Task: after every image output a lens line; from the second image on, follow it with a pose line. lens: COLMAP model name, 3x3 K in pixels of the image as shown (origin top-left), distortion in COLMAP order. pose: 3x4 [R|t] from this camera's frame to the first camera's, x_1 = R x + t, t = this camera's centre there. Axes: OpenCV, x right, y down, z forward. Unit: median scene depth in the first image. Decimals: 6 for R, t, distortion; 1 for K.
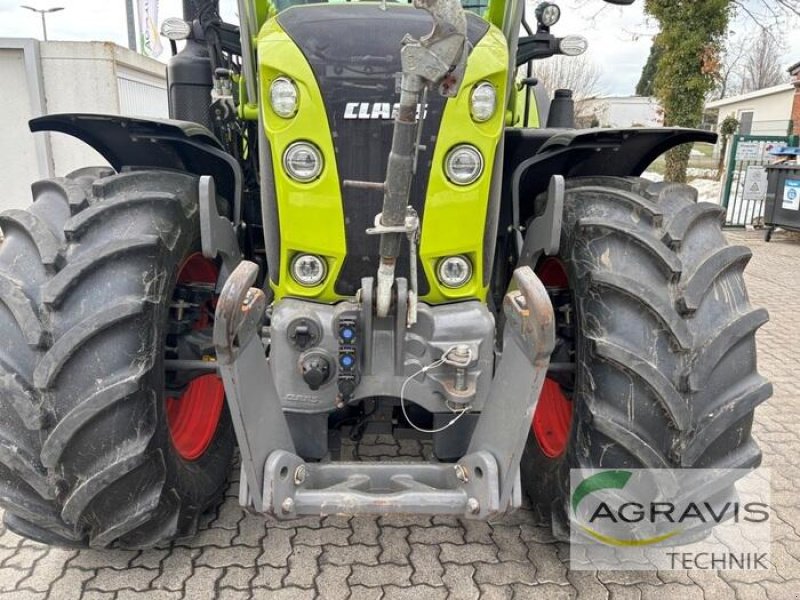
lens RADIAL K [[598.5, 0, 394.3], [0, 598.5, 298.5], [0, 0, 1]] dist [0.091603, -0.105080]
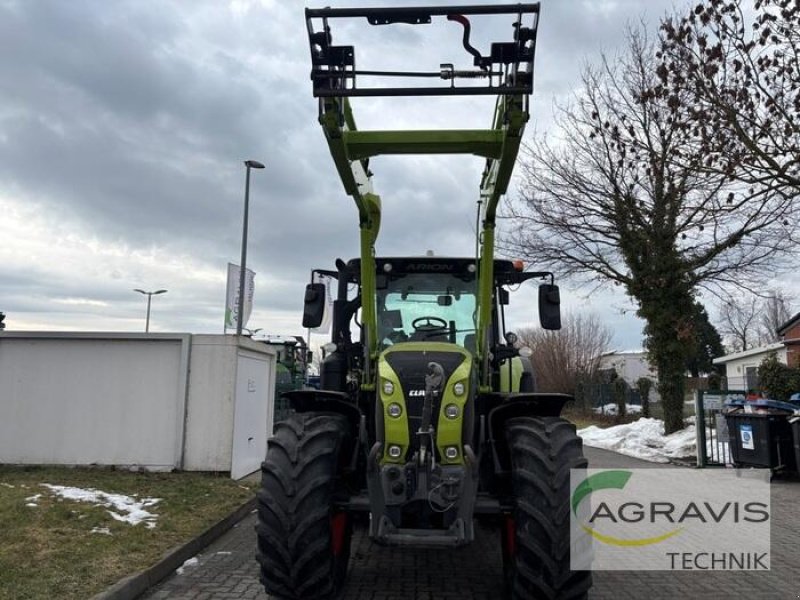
lens RADIAL K [[612.5, 0, 400.0], [0, 612.5, 300.0], [0, 0, 1]] dist [0.023486, 0.001791]
pose [[0.998115, -0.014018, -0.059752, 0.098083], [-0.010420, 0.920725, -0.390073, 0.259590], [0.060483, 0.389960, 0.918843, -1.119482]]
